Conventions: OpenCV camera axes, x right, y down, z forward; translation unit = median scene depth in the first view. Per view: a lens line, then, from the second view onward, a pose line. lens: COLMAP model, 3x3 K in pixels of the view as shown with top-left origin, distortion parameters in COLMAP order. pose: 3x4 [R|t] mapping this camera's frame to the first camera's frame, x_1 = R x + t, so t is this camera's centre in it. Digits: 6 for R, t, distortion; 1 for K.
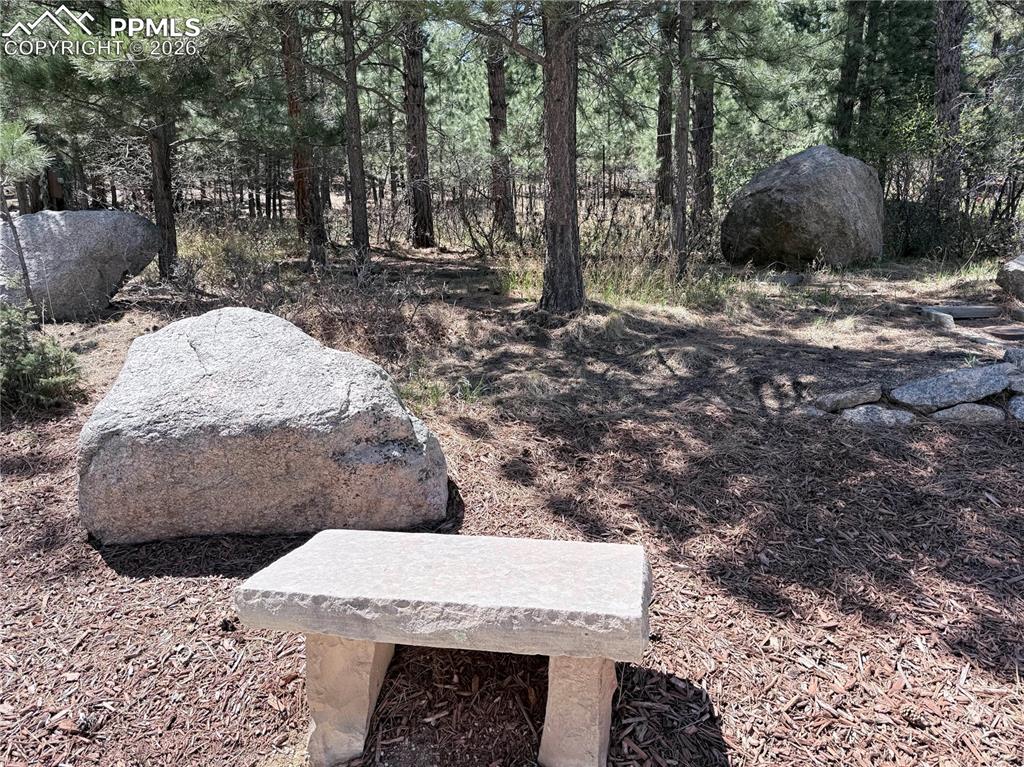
lens RADIAL K [[695.2, 0, 514.1], [0, 695.2, 386.0], [0, 0, 1]] dist [-0.010399, -0.008550]
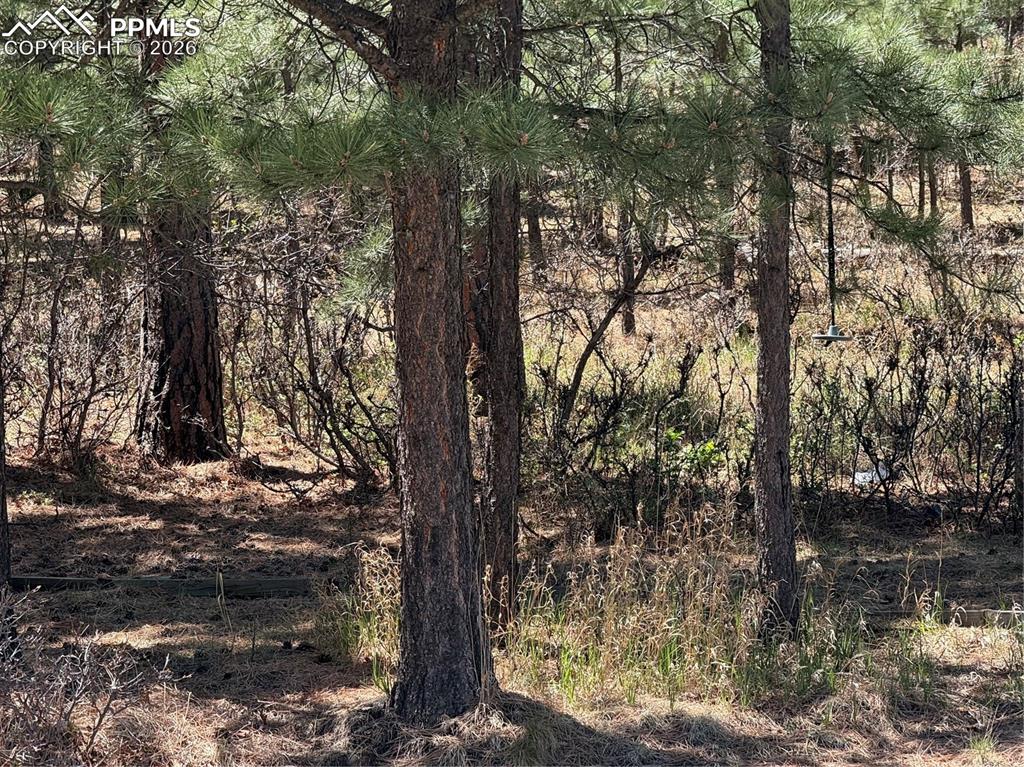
lens RADIAL K [[3613.3, 0, 512.7], [0, 3613.3, 382.9], [0, 0, 1]] dist [0.743198, 0.000000]
pose [[0.997623, 0.005849, -0.068665, 0.135509], [-0.016623, 0.987394, -0.157406, 0.022632], [0.066879, 0.158174, 0.985144, -0.644927]]
